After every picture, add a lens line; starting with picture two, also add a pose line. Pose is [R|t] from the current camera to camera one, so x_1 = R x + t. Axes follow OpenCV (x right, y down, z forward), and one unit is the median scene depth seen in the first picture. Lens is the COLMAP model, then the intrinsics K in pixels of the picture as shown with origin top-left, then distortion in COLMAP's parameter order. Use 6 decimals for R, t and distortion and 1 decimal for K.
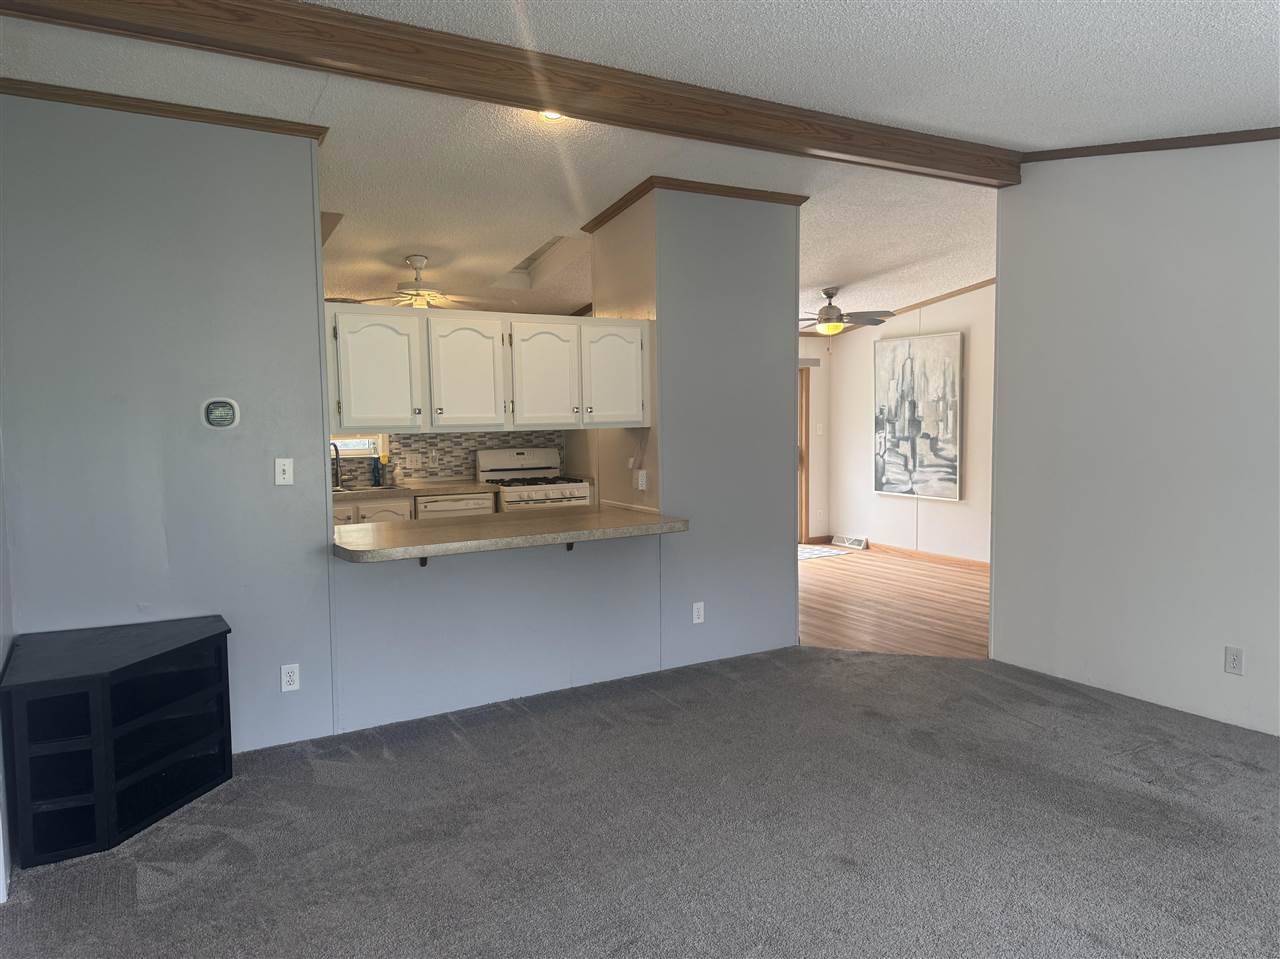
lens RADIAL K [[898.0, 0, 629.7], [0, 898.0, 487.4], [0, 0, 1]] dist [0.089794, -0.108921]
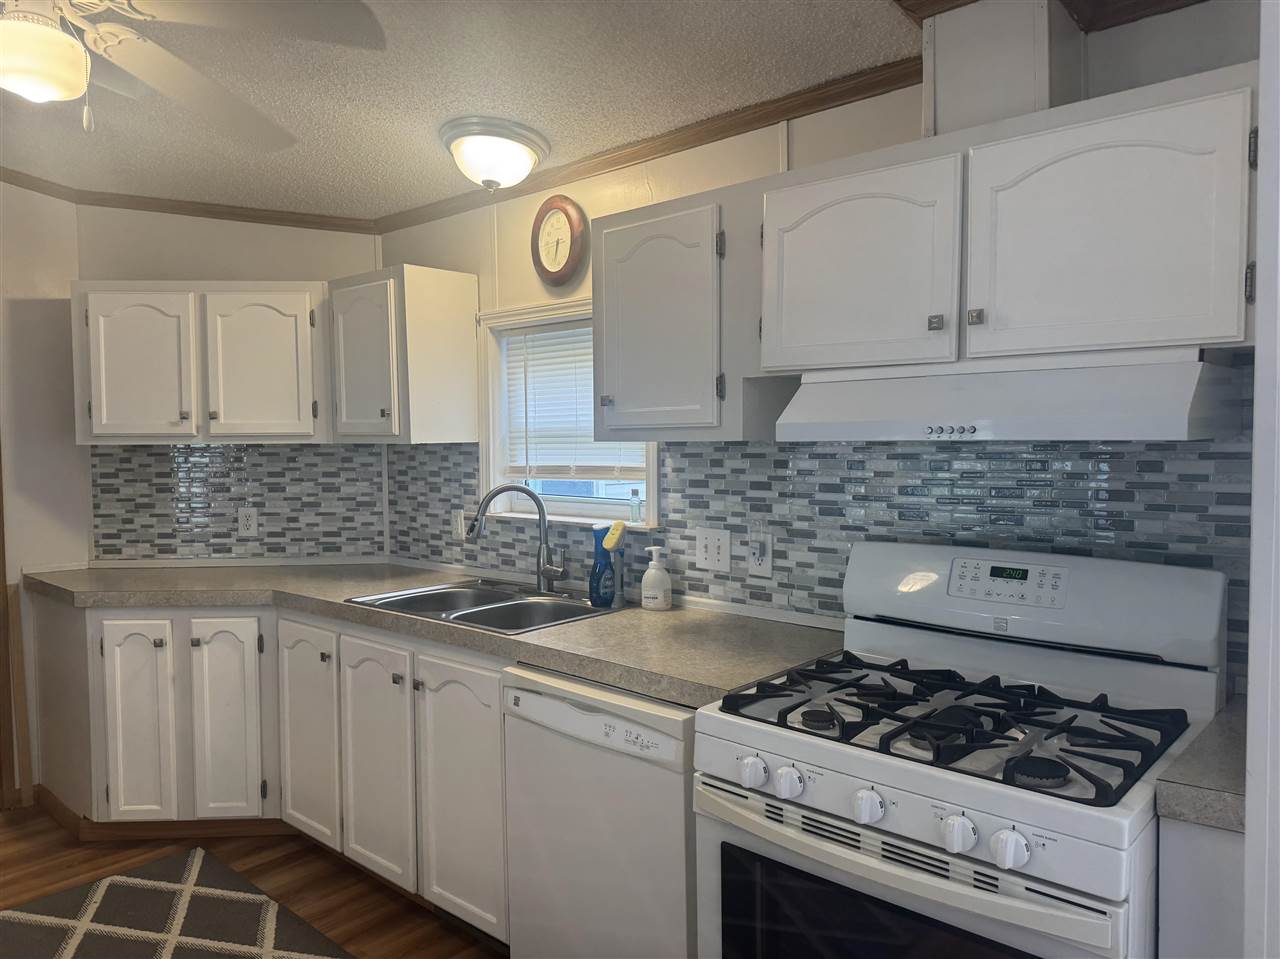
lens RADIAL K [[898.0, 0, 629.7], [0, 898.0, 487.4], [0, 0, 1]] dist [0.089794, -0.108921]
pose [[0.288703, 0.061927, -0.955414, 0.080016], [-0.073427, 0.996399, 0.042396, -0.064901], [0.954599, 0.057913, 0.292210, 0.862130]]
